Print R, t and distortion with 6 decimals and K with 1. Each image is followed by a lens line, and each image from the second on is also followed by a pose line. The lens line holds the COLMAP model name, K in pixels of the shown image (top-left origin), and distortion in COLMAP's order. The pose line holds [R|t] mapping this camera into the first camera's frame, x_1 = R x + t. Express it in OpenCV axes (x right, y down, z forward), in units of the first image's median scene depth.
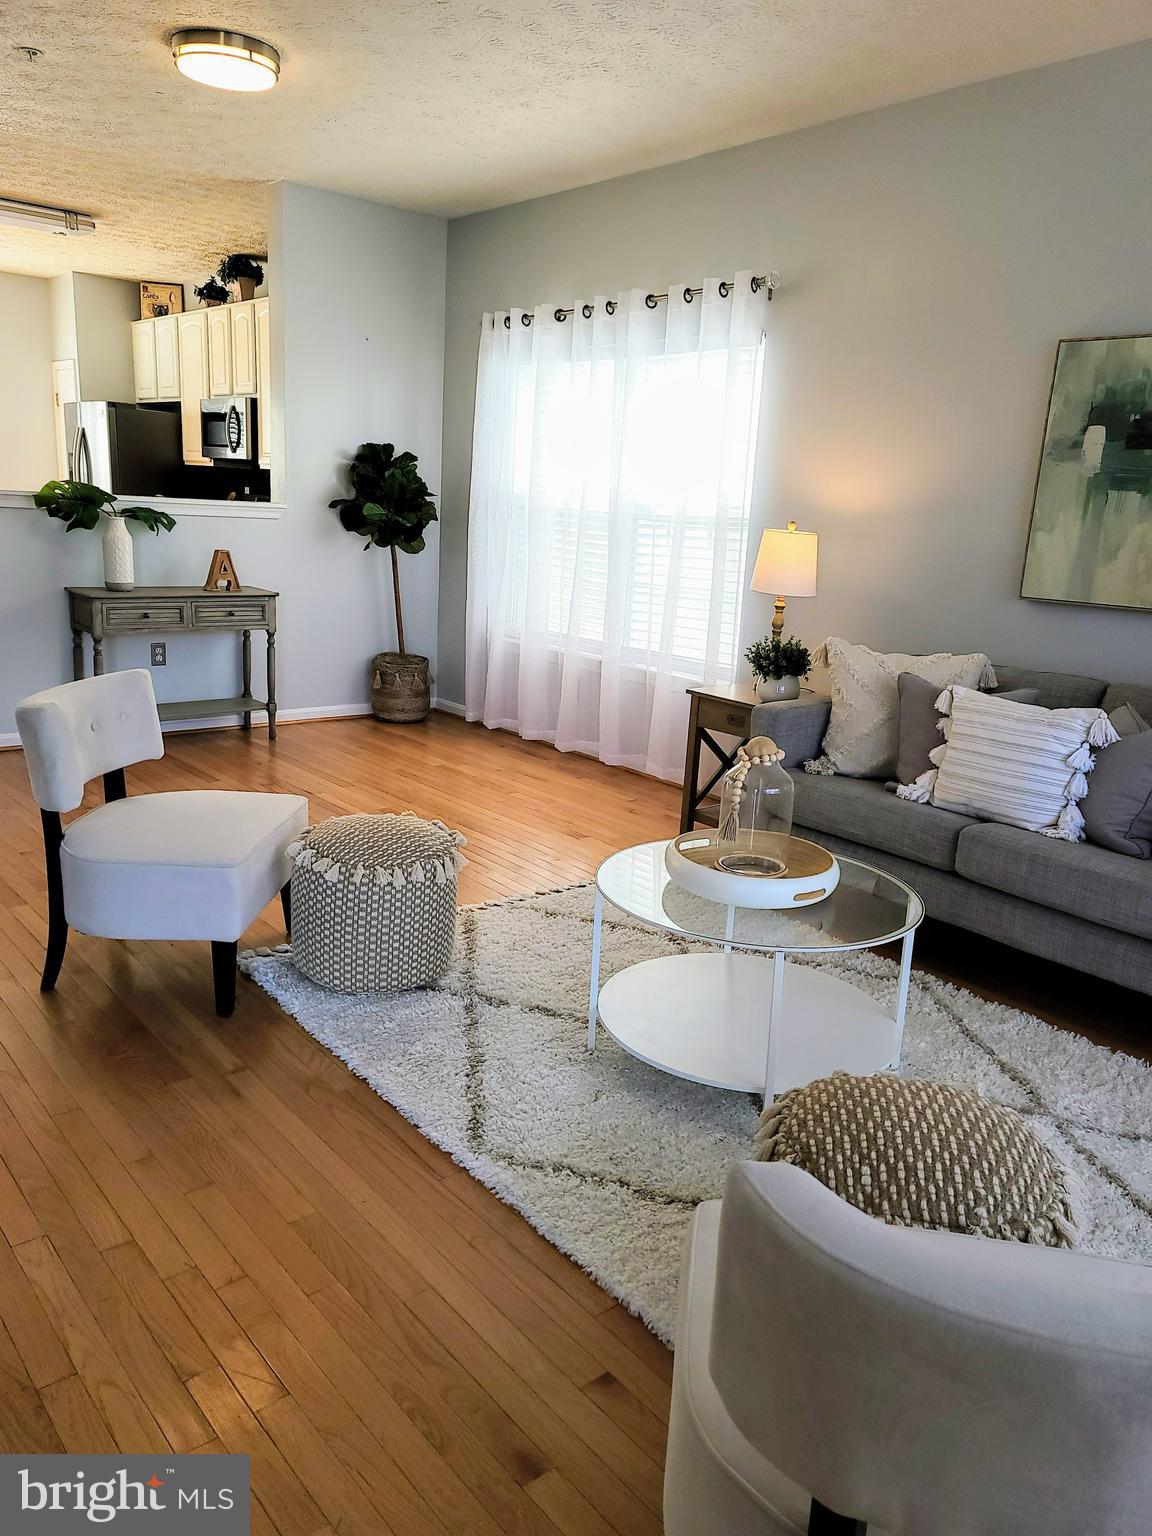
lens RADIAL K [[1129.8, 0, 582.9], [0, 1129.8, 749.8], [0, 0, 1]] dist [0.086072, -0.070264]
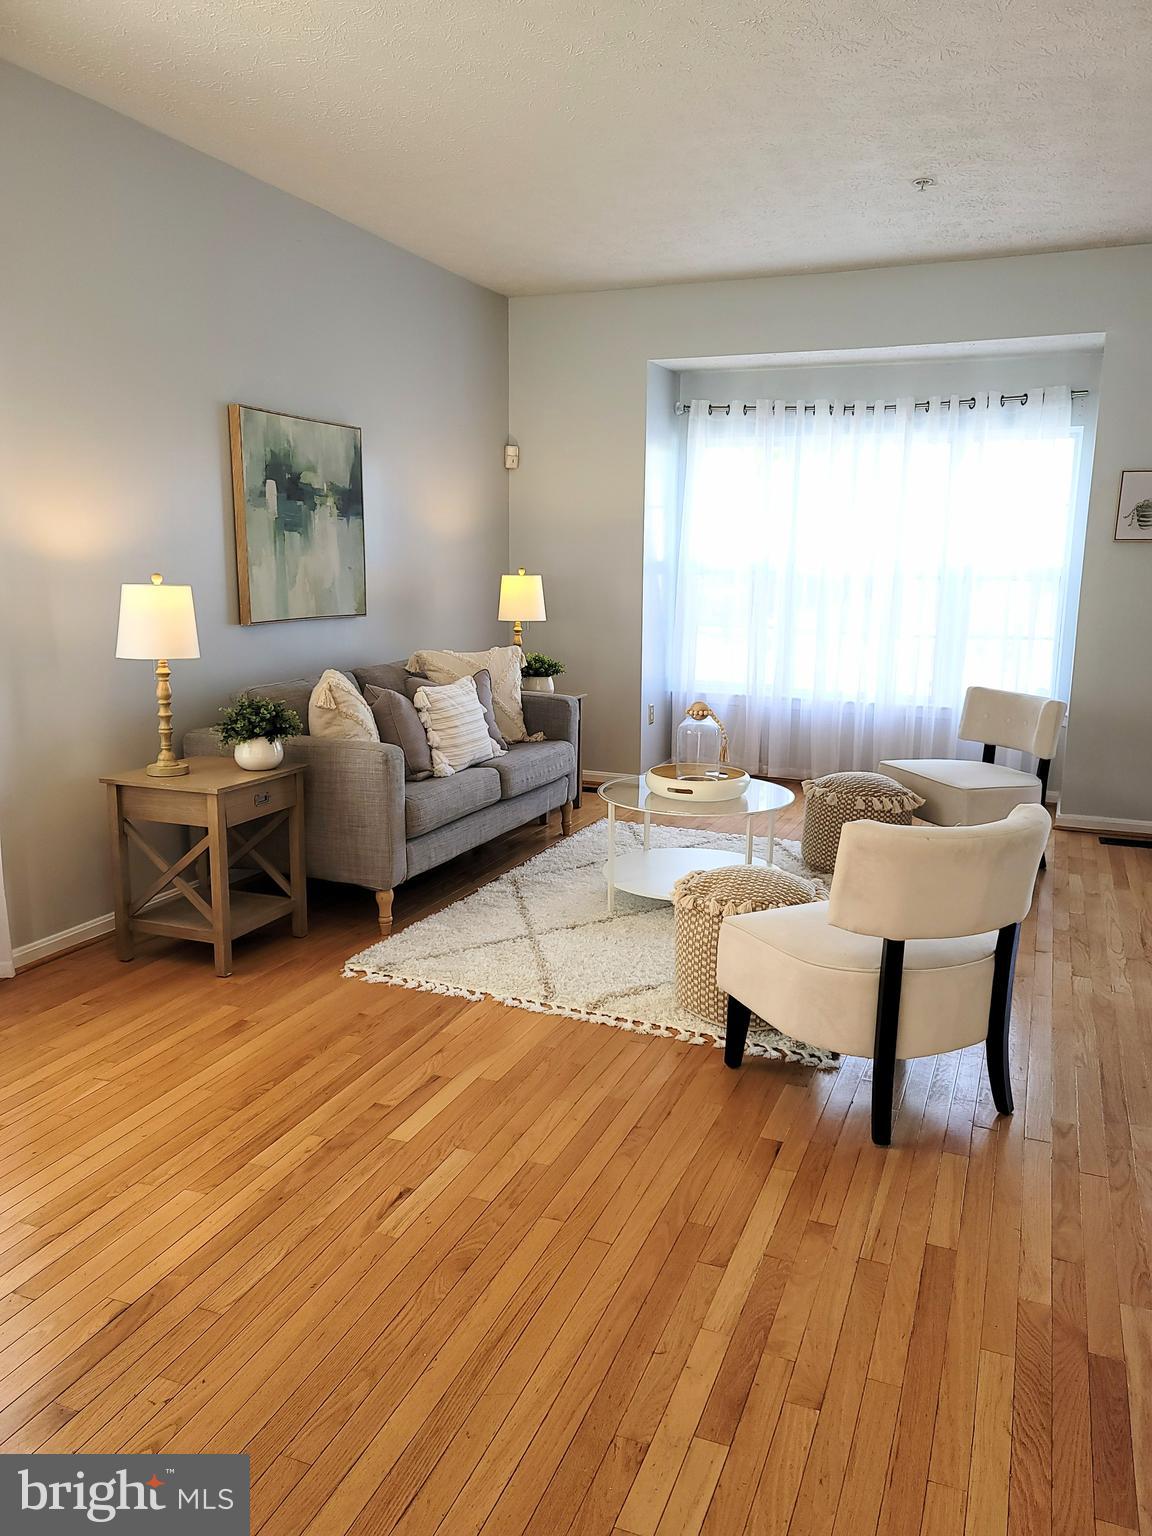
lens RADIAL K [[1132.2, 0, 583.7], [0, 1132.2, 767.4], [0, 0, 1]] dist [0.072165, -0.063545]
pose [[-0.460088, -0.224313, 0.859071, -0.648902], [0.157491, 0.931599, 0.327597, -0.263539], [-0.873794, 0.286020, -0.393290, 0.981979]]
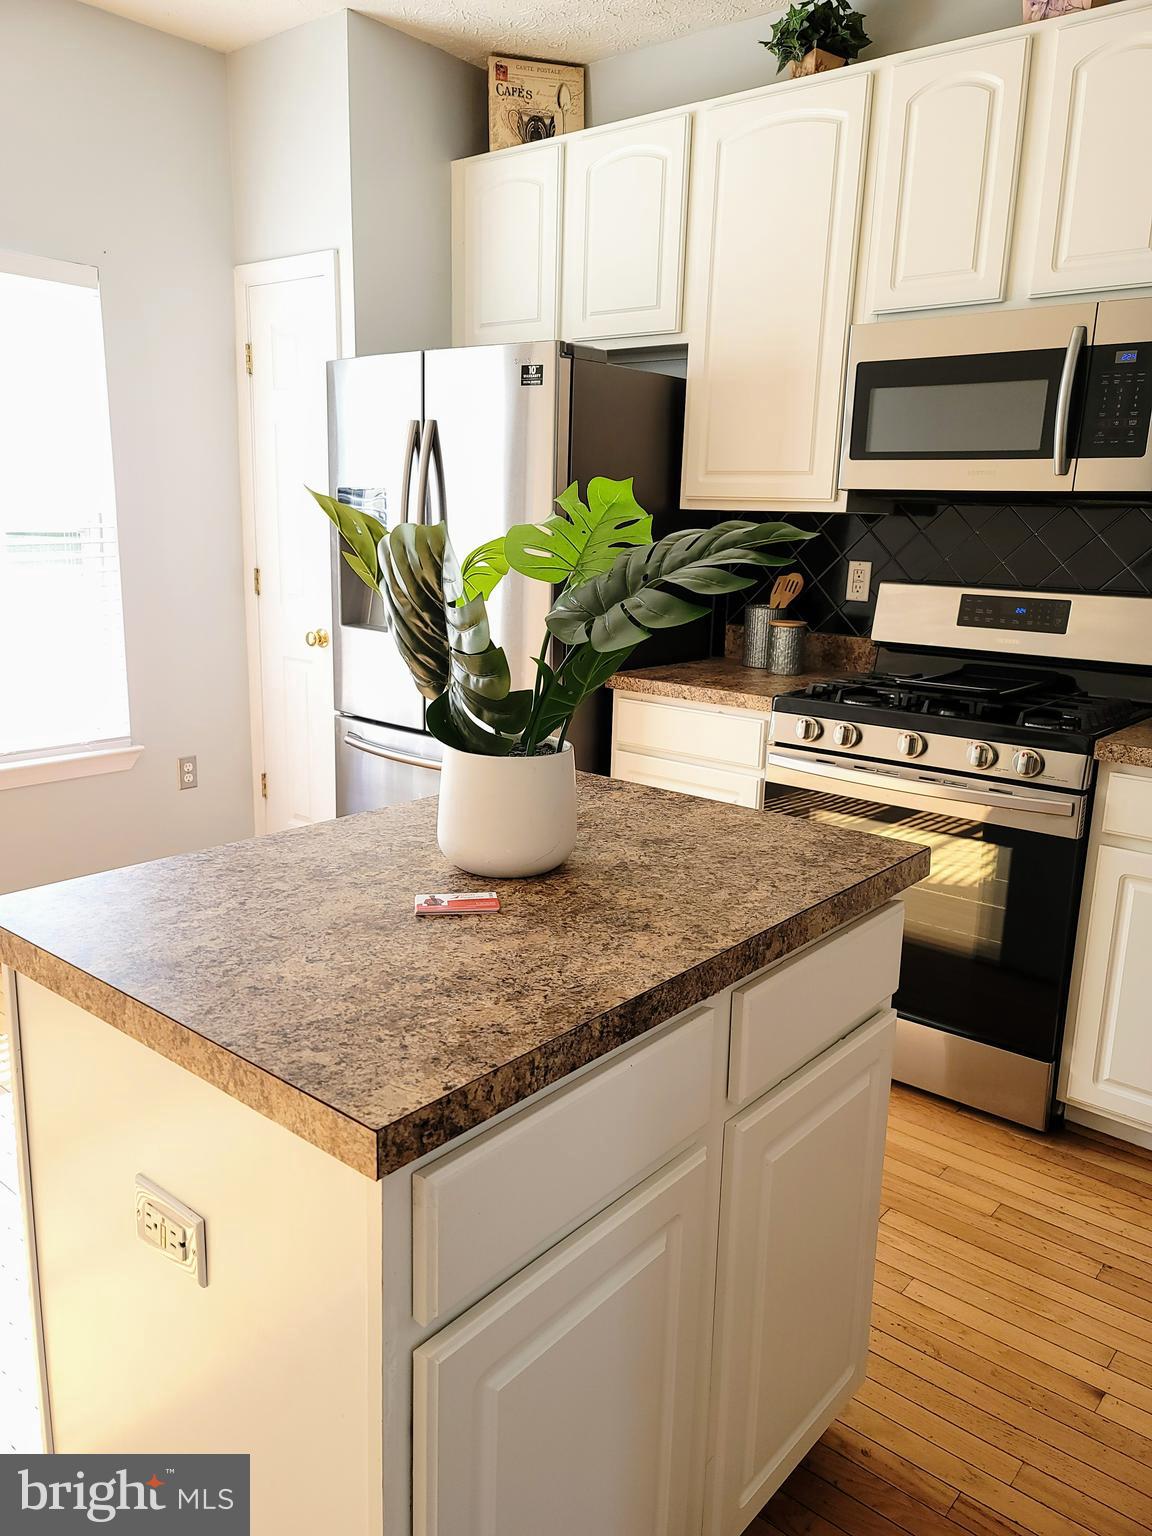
lens RADIAL K [[1132.2, 0, 583.7], [0, 1132.2, 767.4], [0, 0, 1]] dist [0.072165, -0.063545]
pose [[0.984978, -0.064636, 0.160129, -0.816532], [0.063188, 0.997902, 0.014122, -0.308317], [-0.160706, -0.003792, 0.986995, 1.134819]]
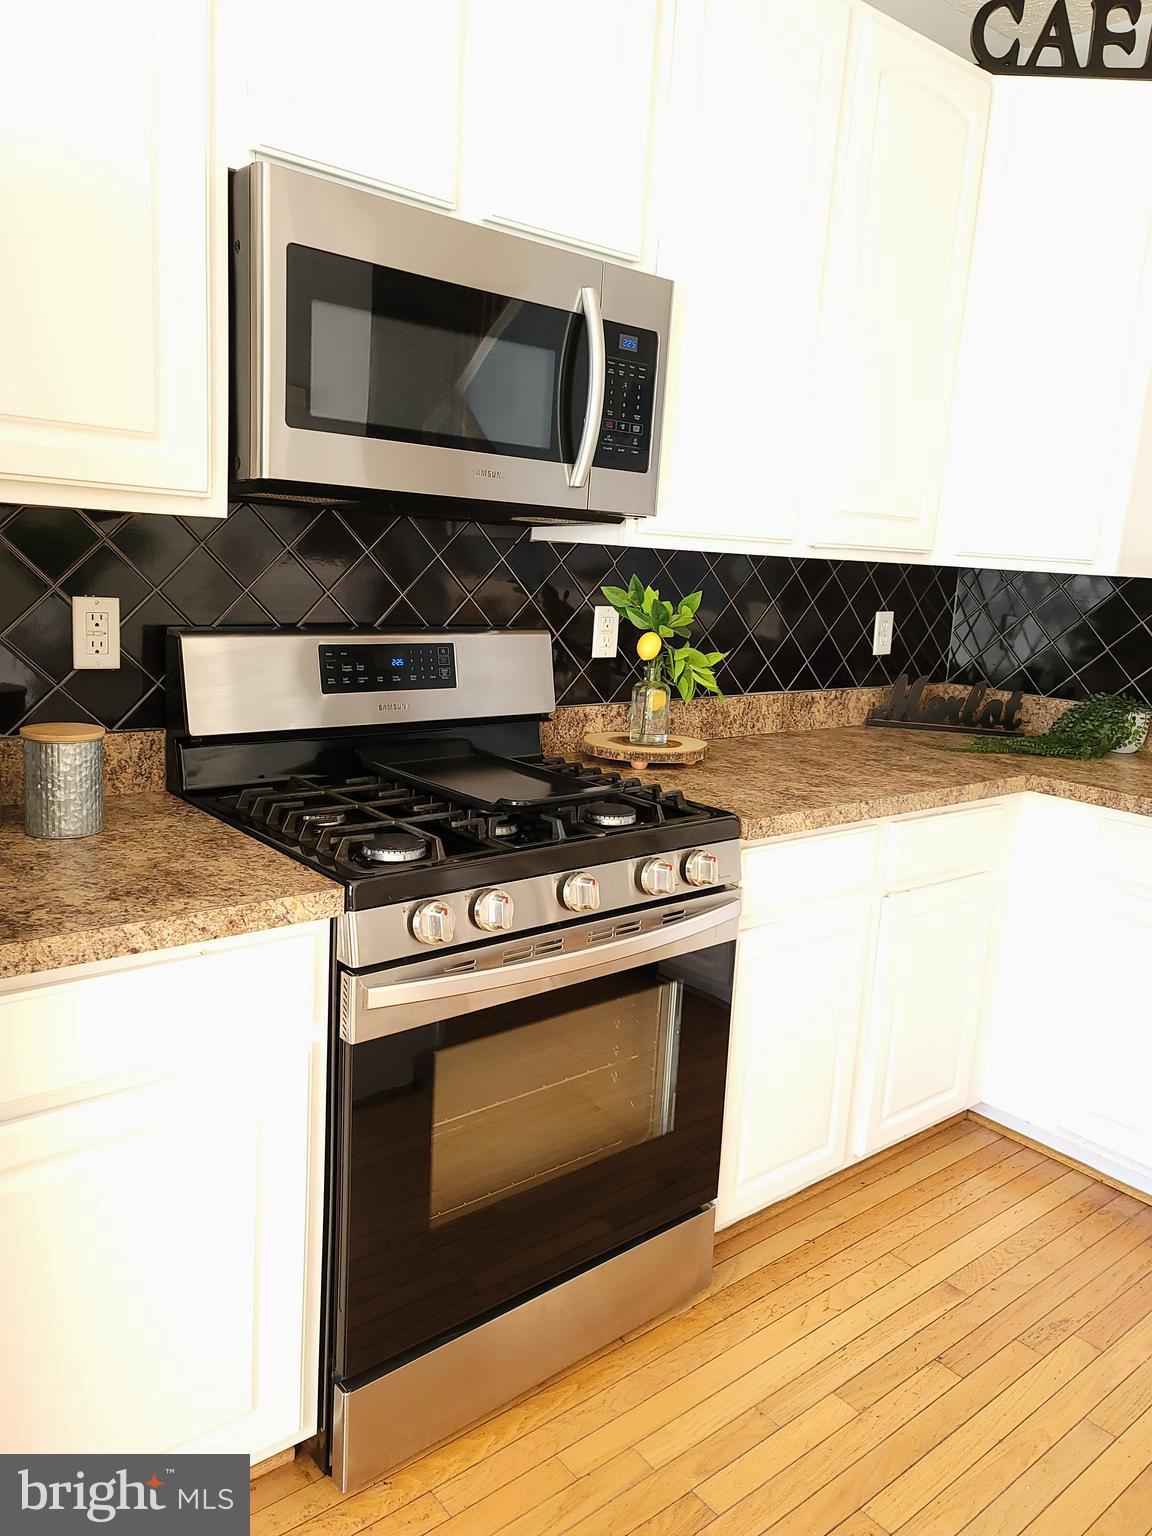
lens RADIAL K [[1124.8, 0, 586.7], [0, 1124.8, 765.6], [0, 0, 1]] dist [0.074377, -0.070188]
pose [[0.002243, -0.248384, 0.968659, -0.909199], [0.156517, 0.956810, 0.244984, -0.426773], [-0.987673, 0.151062, 0.041023, 1.626893]]
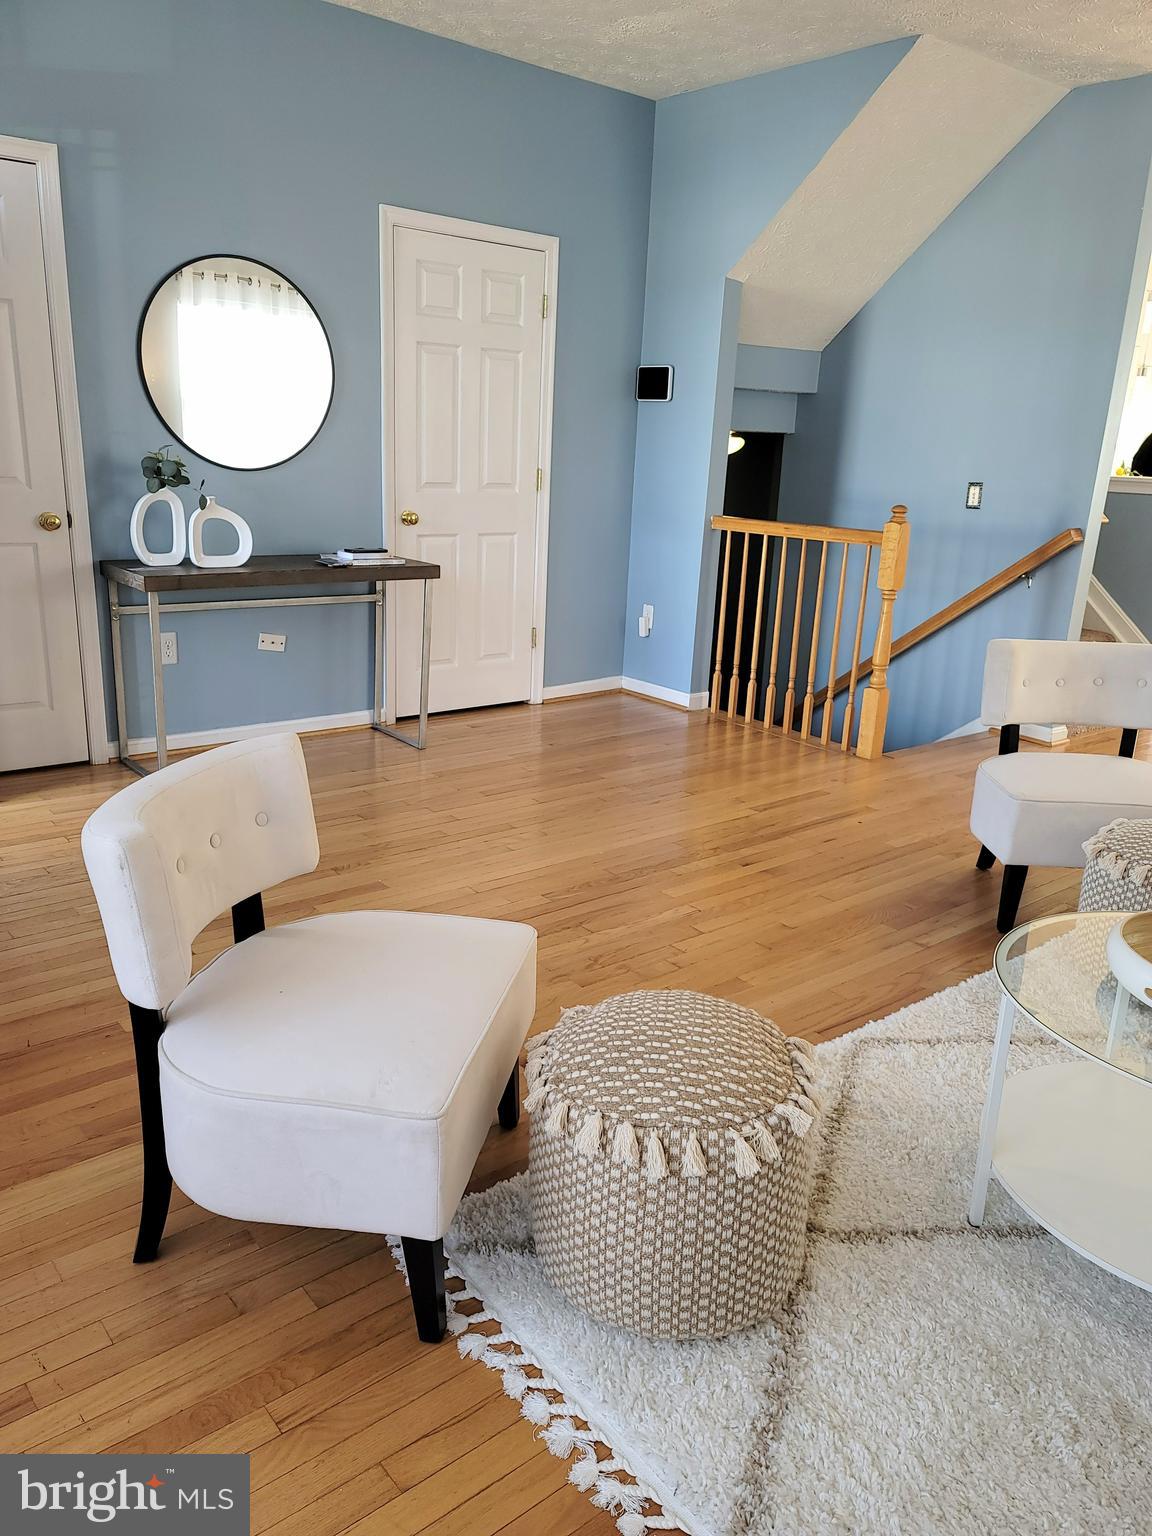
lens RADIAL K [[1110.4, 0, 584.2], [0, 1110.4, 770.5], [0, 0, 1]] dist [0.088143, -0.083868]
pose [[-0.016500, 0.236781, -0.971423, 0.439735], [-0.266208, 0.935447, 0.232534, -0.038435], [0.963774, 0.262437, 0.047599, 0.301036]]
